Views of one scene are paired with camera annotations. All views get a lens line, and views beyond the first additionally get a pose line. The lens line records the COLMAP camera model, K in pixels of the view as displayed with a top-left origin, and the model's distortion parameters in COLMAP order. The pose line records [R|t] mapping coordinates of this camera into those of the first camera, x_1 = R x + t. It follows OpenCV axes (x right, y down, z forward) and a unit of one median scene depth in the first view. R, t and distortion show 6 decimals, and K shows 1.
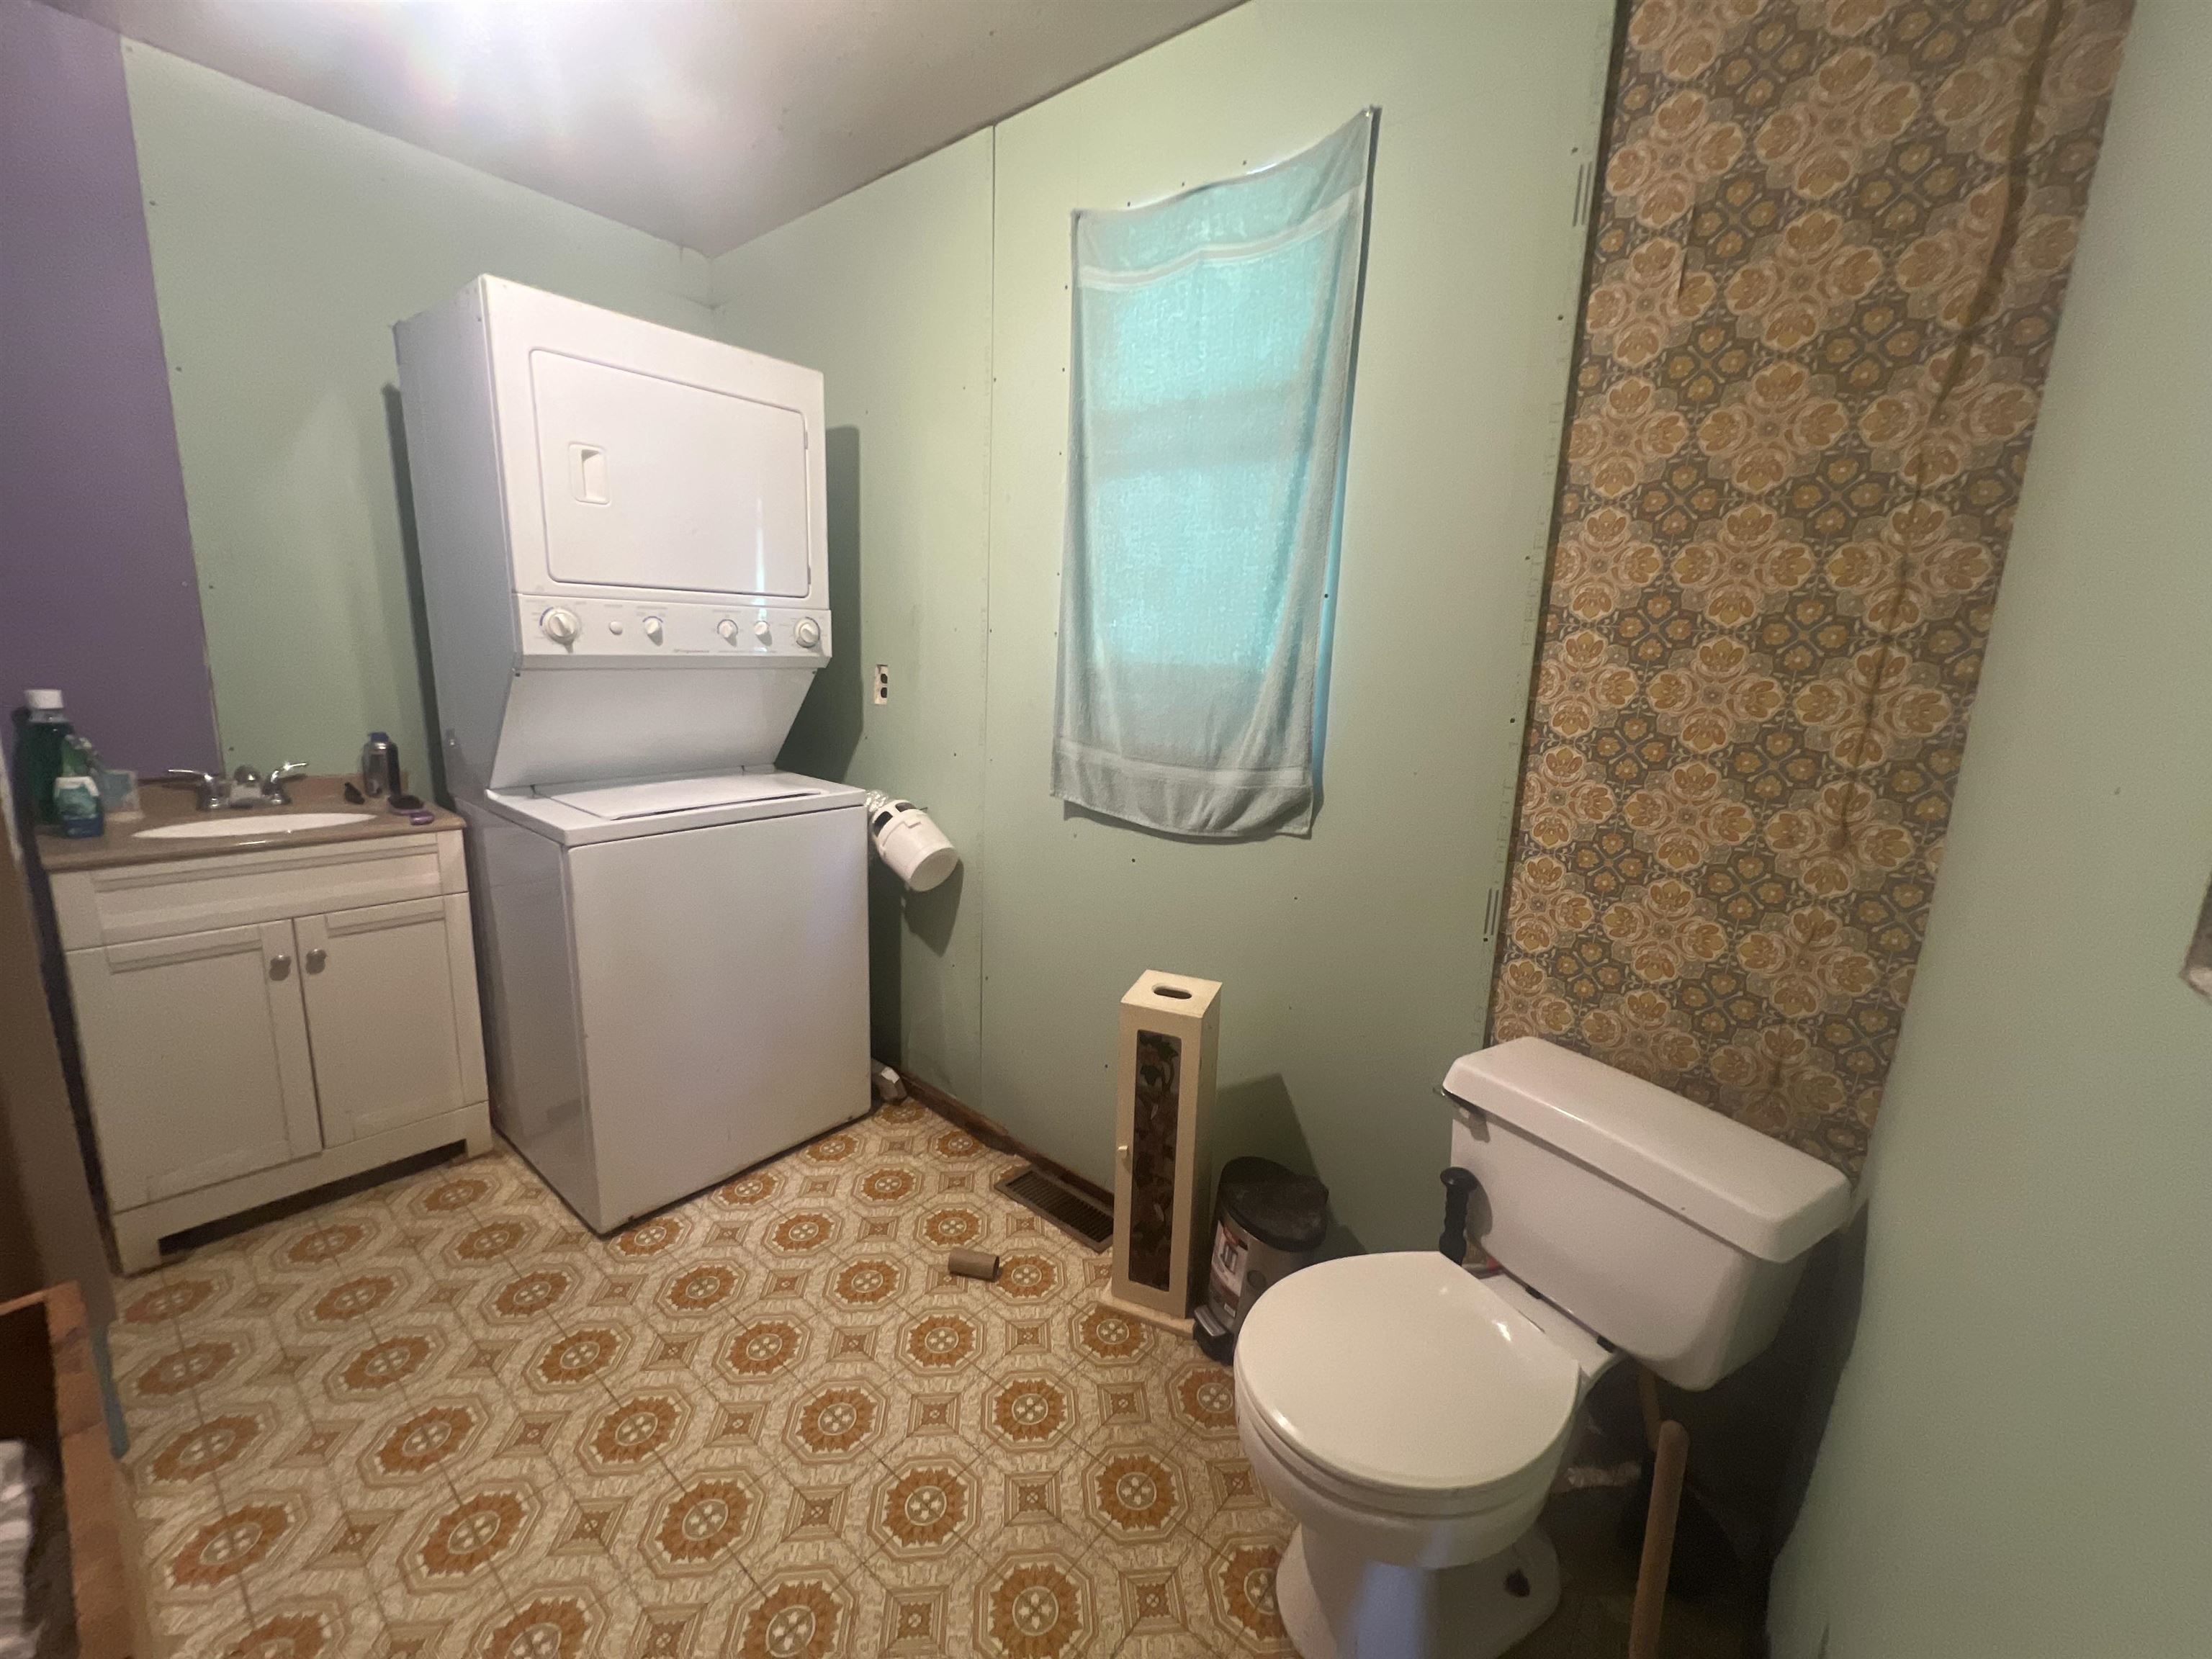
lens RADIAL K [[885.7, 0, 1105.7], [0, 885.7, 828.5], [0, 0, 1]] dist [-0.003813, -0.000633]
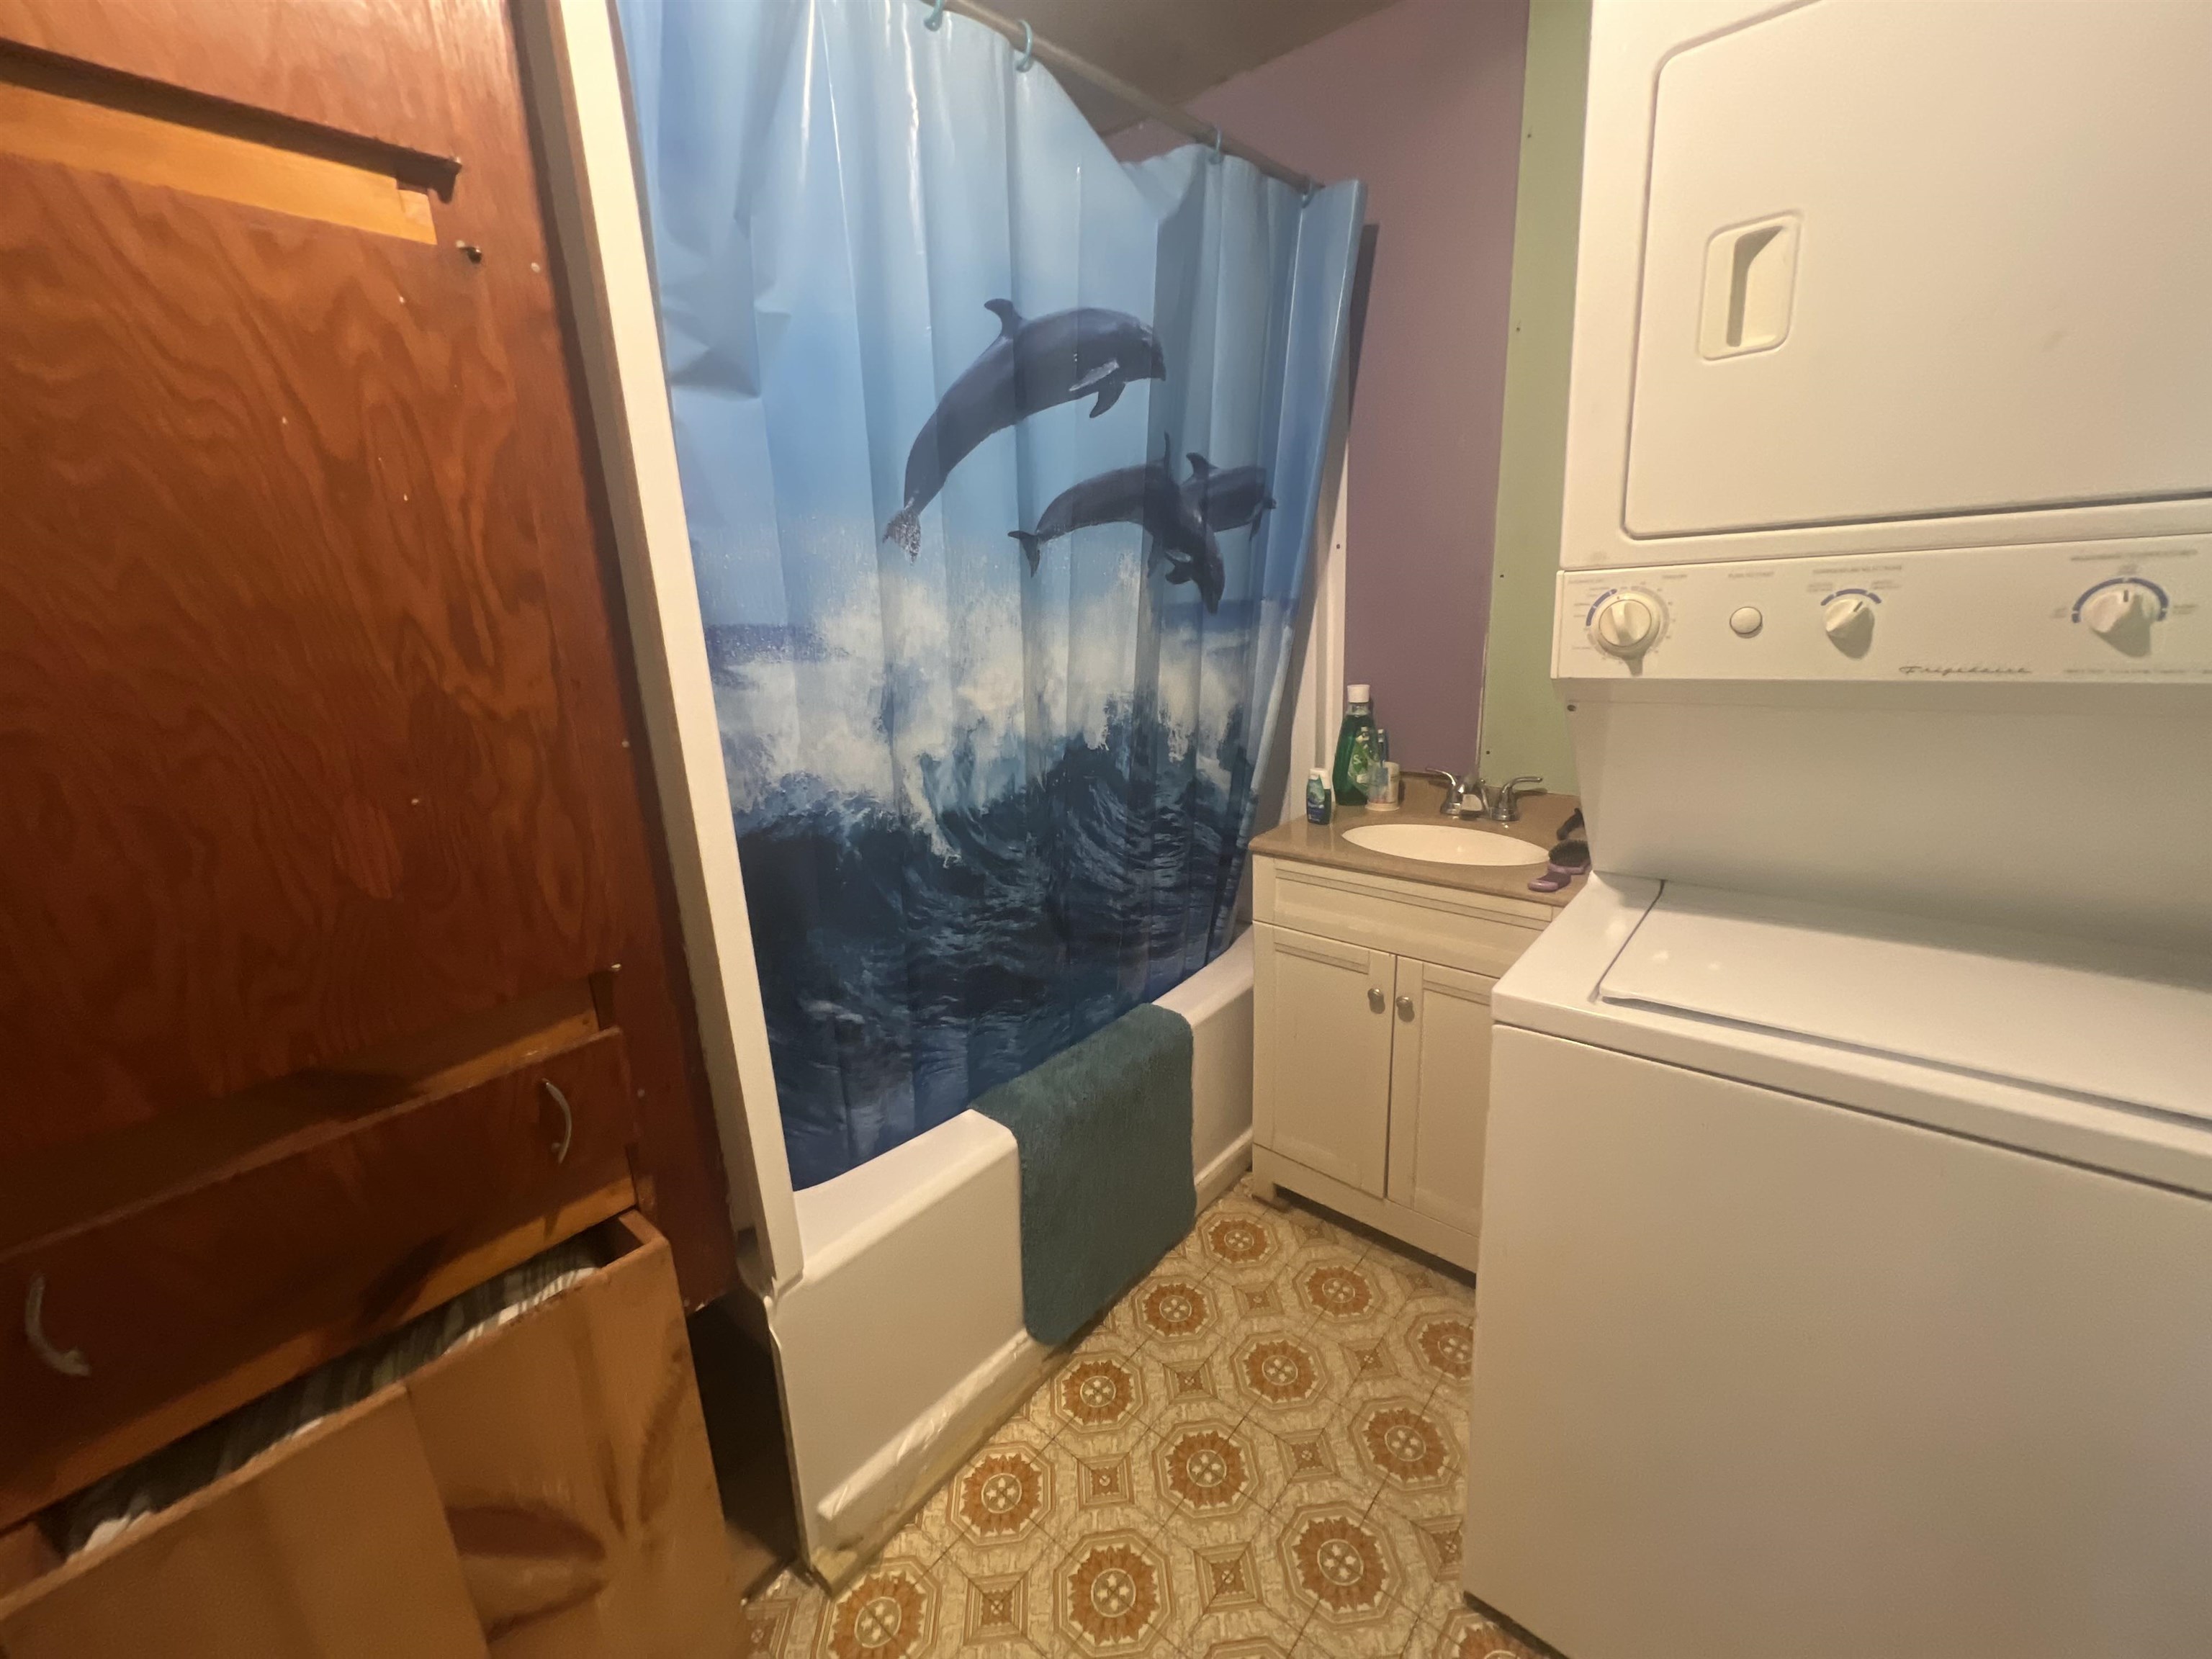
lens RADIAL K [[891.3, 0, 1101.3], [0, 891.3, 826.1], [0, 0, 1]] dist [-0.003361, 0.001087]
pose [[-0.029954, 0.216188, -0.975892, -0.063611], [-0.151378, 0.964088, 0.218219, -0.178395], [0.988022, 0.154265, 0.003847, 0.695713]]
